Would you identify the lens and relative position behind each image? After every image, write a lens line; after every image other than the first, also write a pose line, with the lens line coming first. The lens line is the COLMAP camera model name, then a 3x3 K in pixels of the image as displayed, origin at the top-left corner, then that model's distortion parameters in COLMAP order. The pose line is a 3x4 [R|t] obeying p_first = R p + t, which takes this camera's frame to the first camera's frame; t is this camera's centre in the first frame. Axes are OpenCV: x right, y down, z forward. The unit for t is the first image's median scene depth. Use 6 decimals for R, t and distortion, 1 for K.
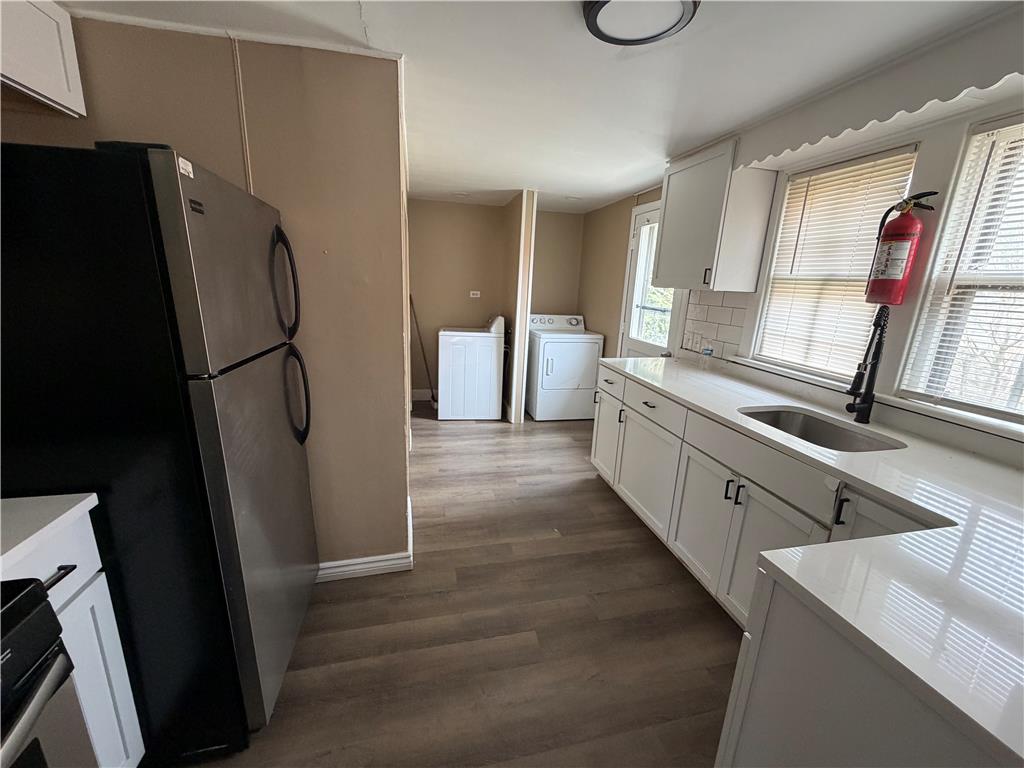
lens RADIAL K [[407.6, 0, 509.1], [0, 407.6, 388.2], [0, 0, 1]] dist [-0.011088, 0.000133]
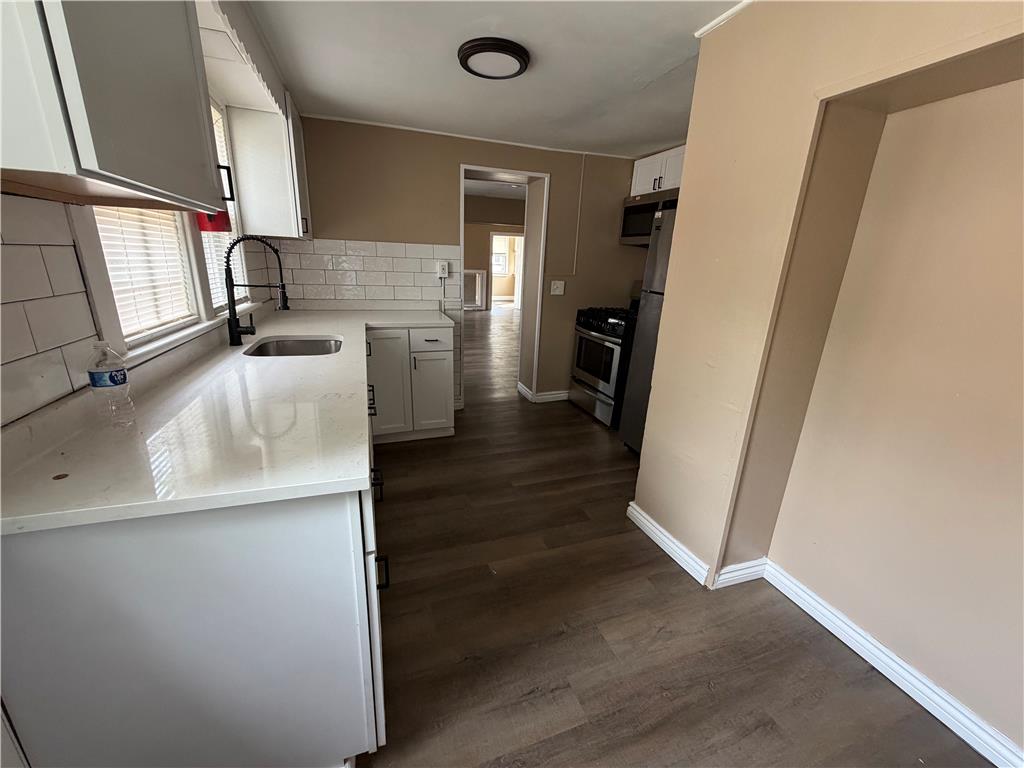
lens RADIAL K [[407.6, 0, 509.1], [0, 407.6, 388.2], [0, 0, 1]] dist [-0.011088, 0.000133]
pose [[-0.991367, -0.040217, -0.124795, 0.234862], [-0.101473, 0.838091, 0.536010, -0.403966], [0.083033, 0.544046, -0.834937, 1.732863]]
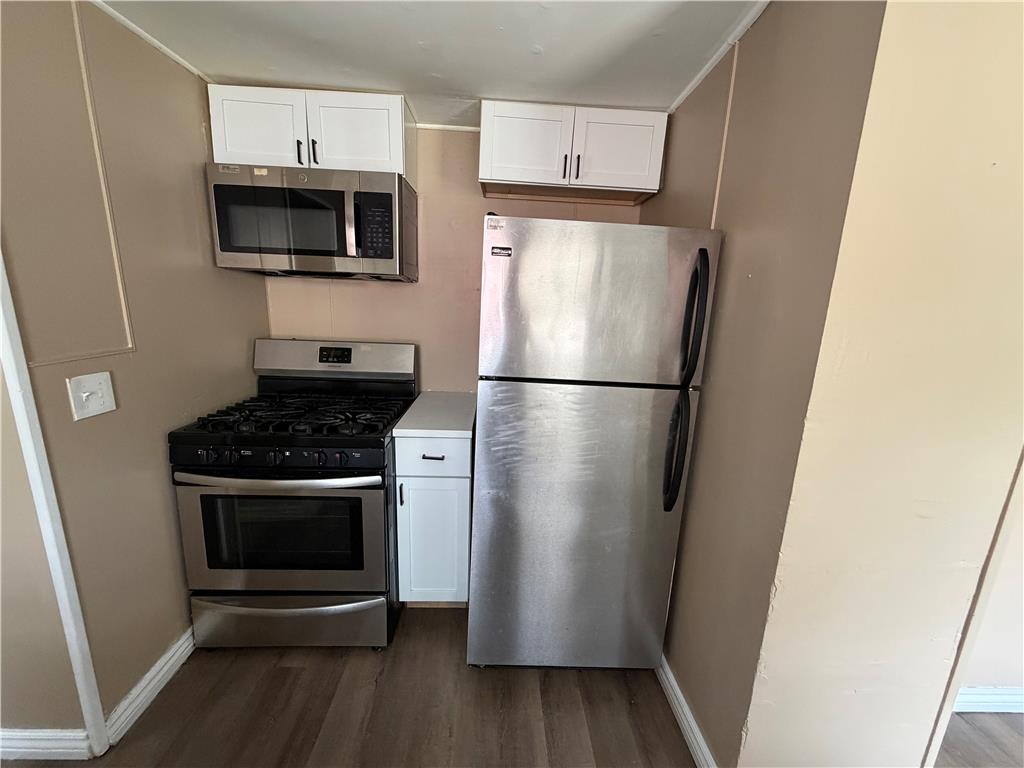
lens RADIAL K [[407.6, 0, 509.1], [0, 407.6, 388.2], [0, 0, 1]] dist [-0.011088, 0.000133]
pose [[-0.195631, 0.168995, -0.966007, 0.251766], [-0.296659, 0.928691, 0.222545, -0.144719], [0.934731, 0.330112, -0.131547, 0.627201]]
